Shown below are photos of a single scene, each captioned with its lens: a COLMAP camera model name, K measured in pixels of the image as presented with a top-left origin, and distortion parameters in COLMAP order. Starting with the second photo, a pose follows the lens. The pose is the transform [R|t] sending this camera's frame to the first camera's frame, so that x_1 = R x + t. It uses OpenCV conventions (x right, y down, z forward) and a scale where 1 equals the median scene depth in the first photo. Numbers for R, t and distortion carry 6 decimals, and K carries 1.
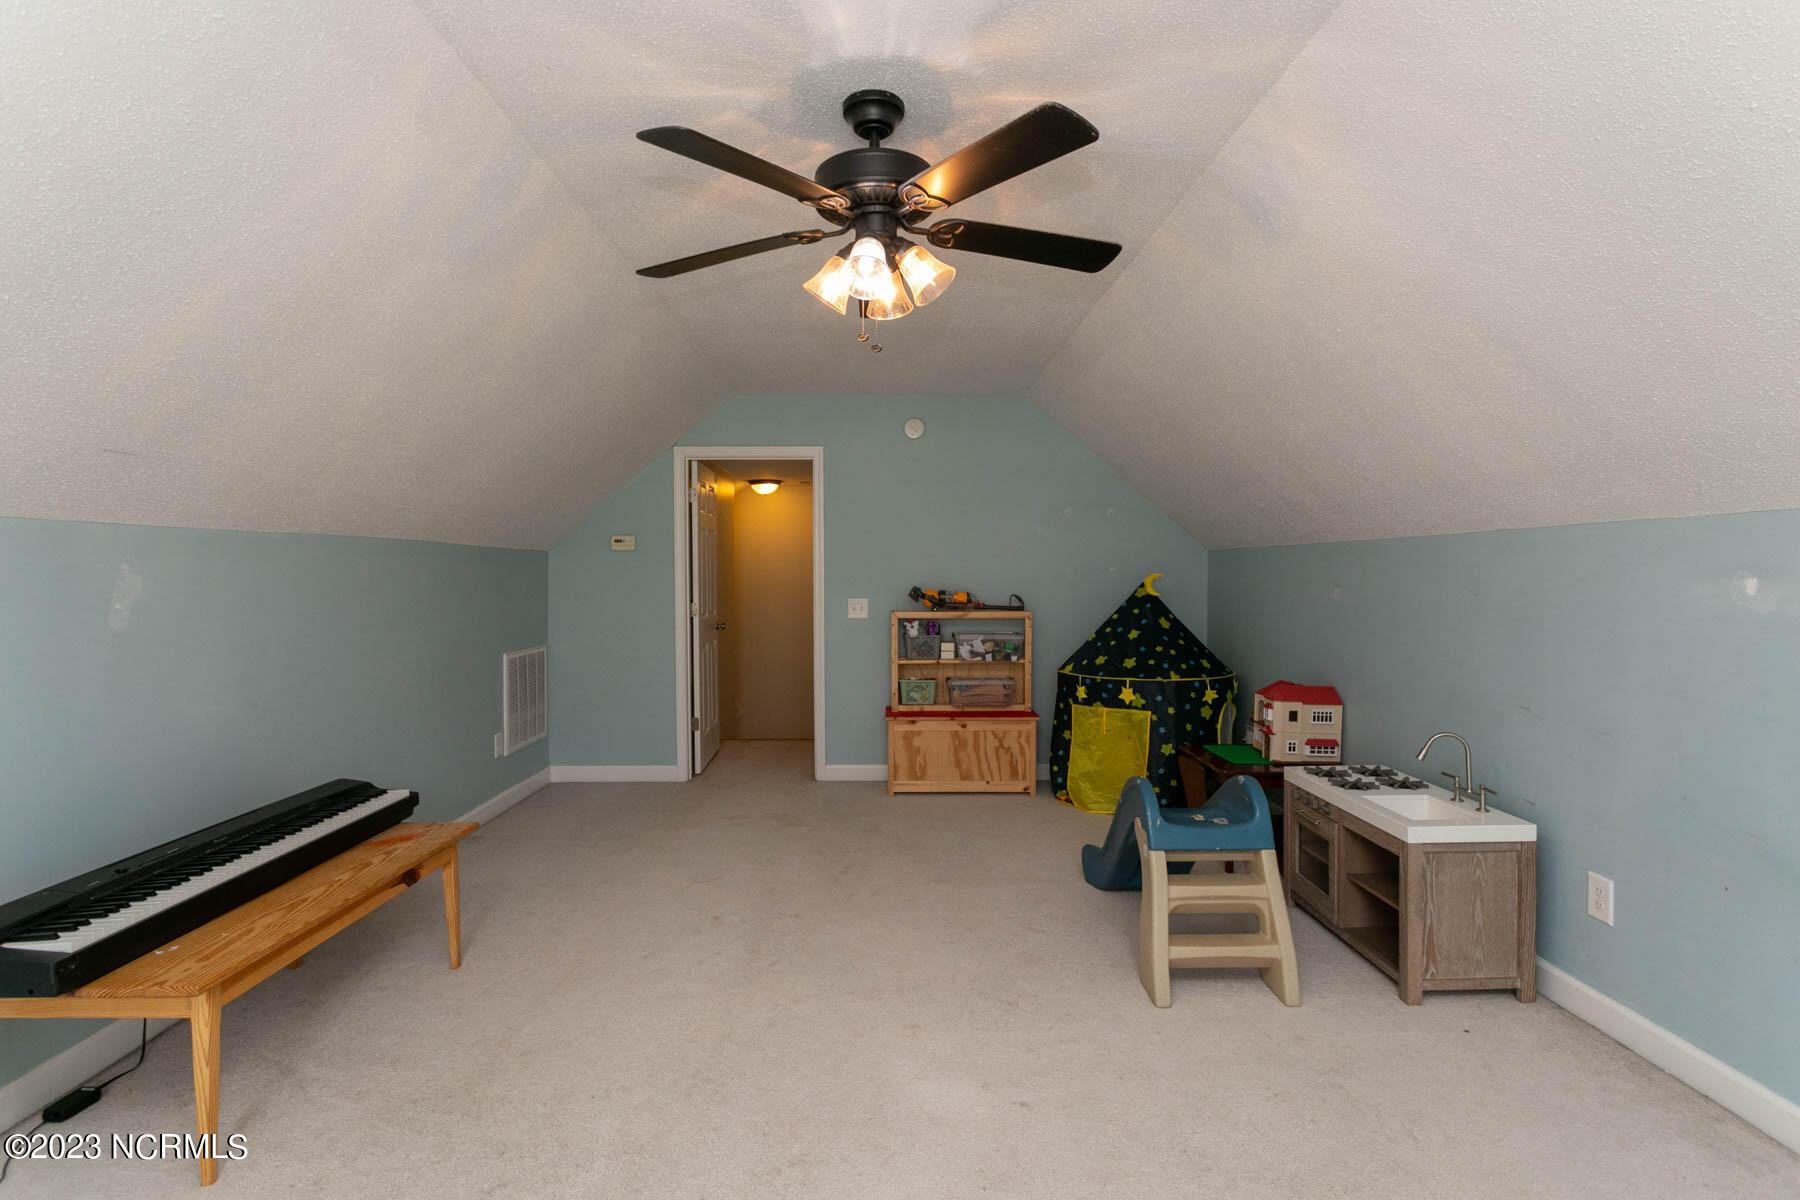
lens RADIAL K [[846.6, 0, 900.1], [0, 846.6, 594.7], [0, 0, 1]] dist [0.006044, 0.001007]
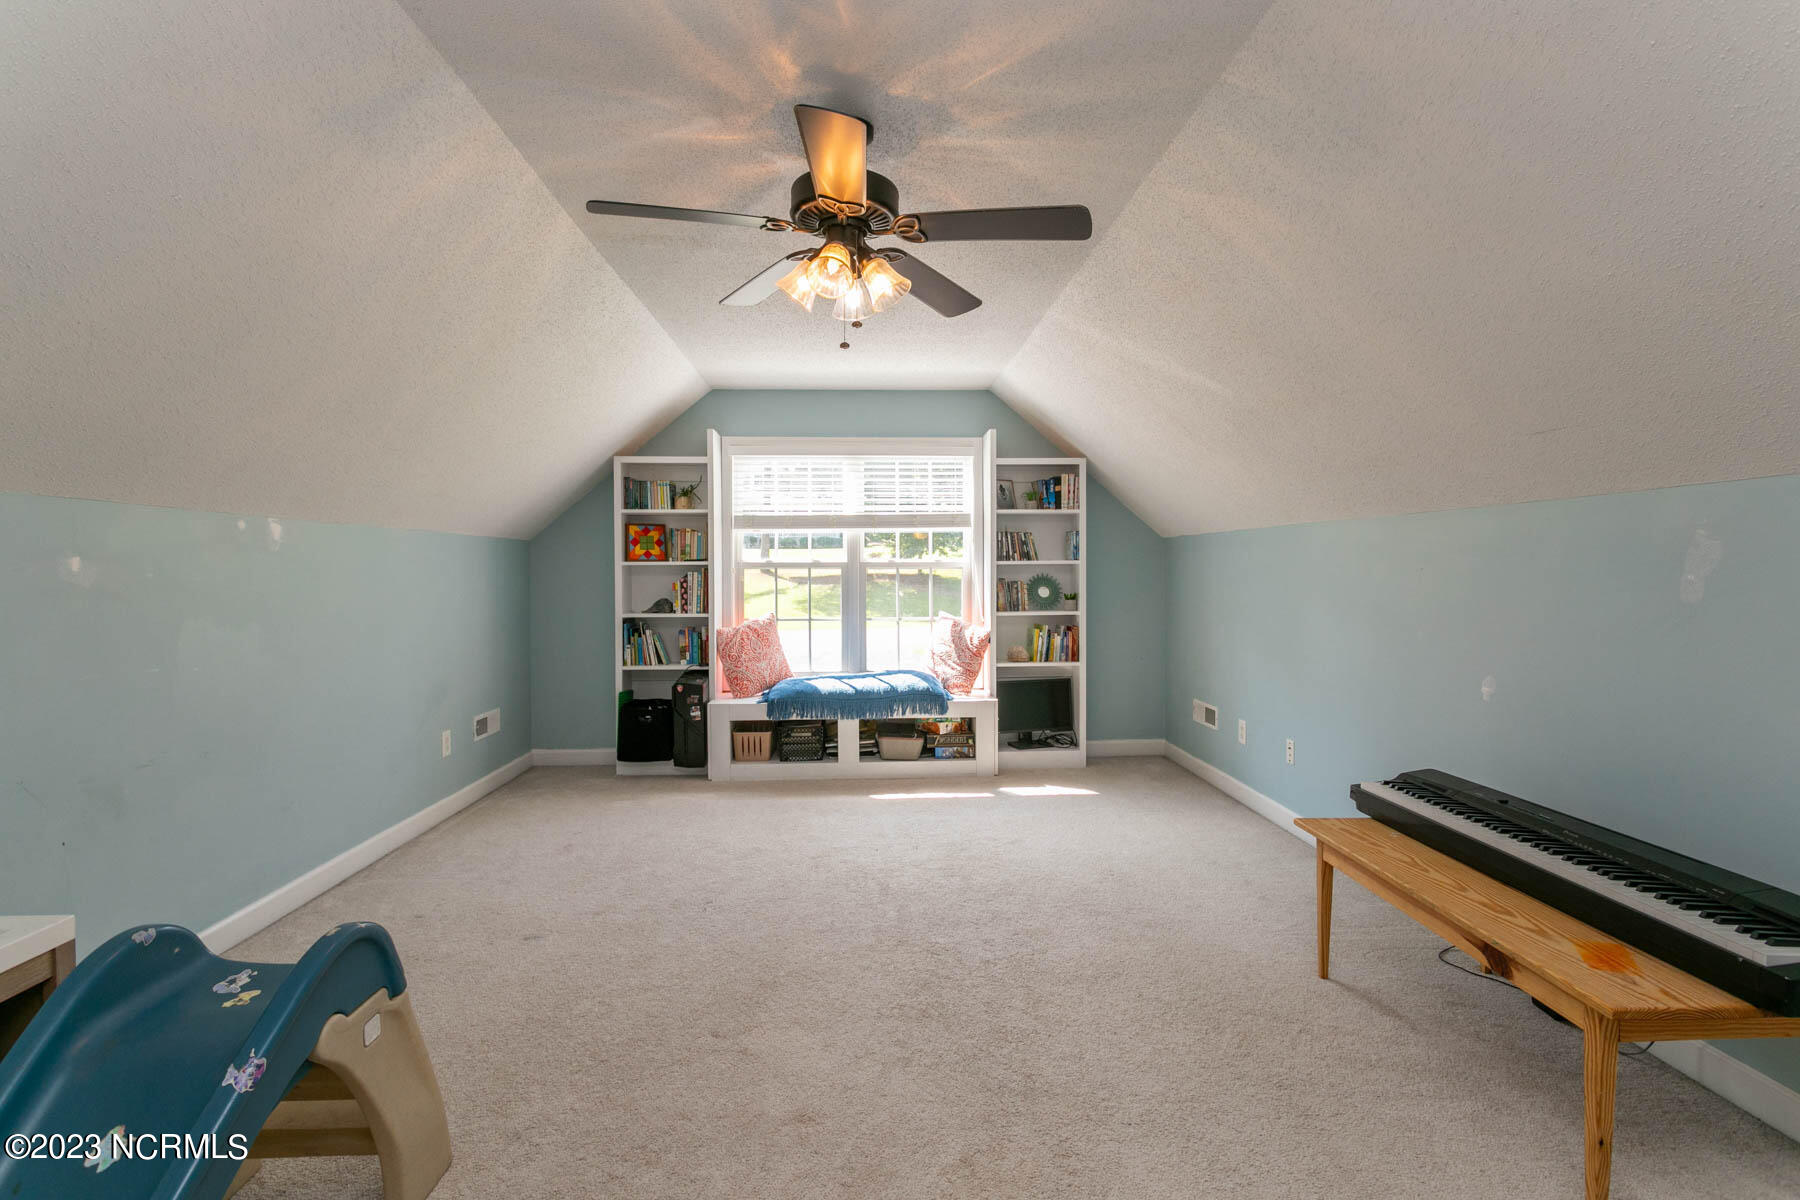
lens RADIAL K [[846.6, 0, 898.8], [0, 846.6, 594.8], [0, 0, 1]] dist [0.006044, 0.001007]
pose [[-0.999935, 0.004332, 0.010509, -0.091493], [0.004695, 0.999384, 0.034772, -0.001973], [-0.010352, 0.034819, -0.999340, 1.916687]]
